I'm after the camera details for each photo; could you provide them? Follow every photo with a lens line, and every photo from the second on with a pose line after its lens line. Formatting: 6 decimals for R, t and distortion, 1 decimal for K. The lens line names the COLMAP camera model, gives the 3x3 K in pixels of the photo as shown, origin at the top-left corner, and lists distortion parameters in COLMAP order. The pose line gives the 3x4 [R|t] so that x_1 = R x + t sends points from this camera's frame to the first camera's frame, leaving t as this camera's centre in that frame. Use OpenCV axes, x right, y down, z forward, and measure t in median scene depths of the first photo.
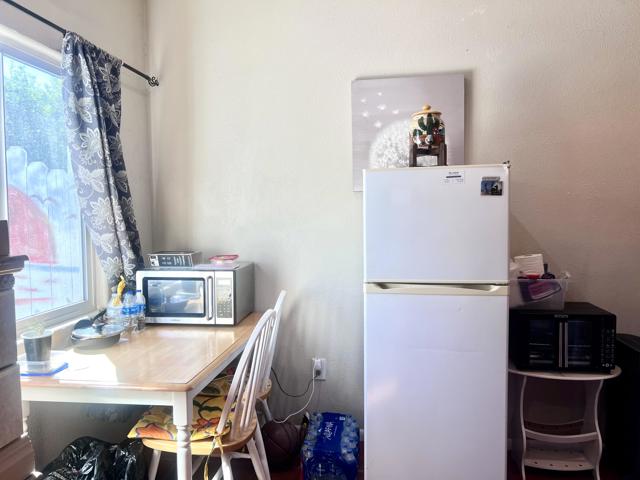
lens RADIAL K [[483.2, 0, 324.9], [0, 483.2, 242.9], [0, 0, 1]] dist [0.030649, -0.013980]
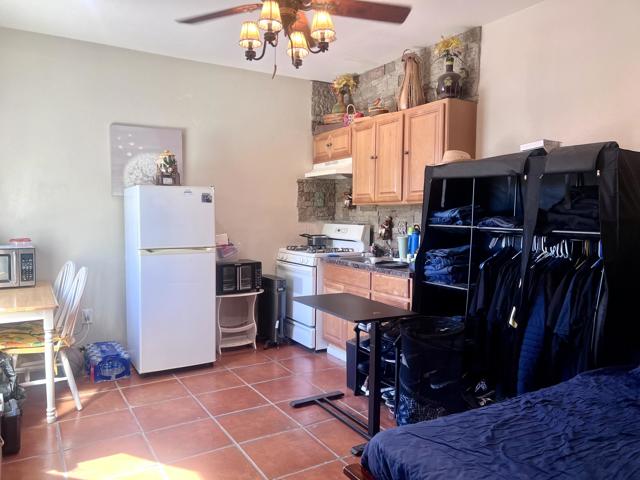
lens RADIAL K [[483.2, 0, 325.1], [0, 483.2, 243.5], [0, 0, 1]] dist [0.030649, -0.013980]
pose [[0.778985, -0.027301, 0.626448, -0.441875], [0.024792, 0.999612, 0.012734, 0.048246], [-0.626552, 0.005611, 0.779359, -0.715903]]
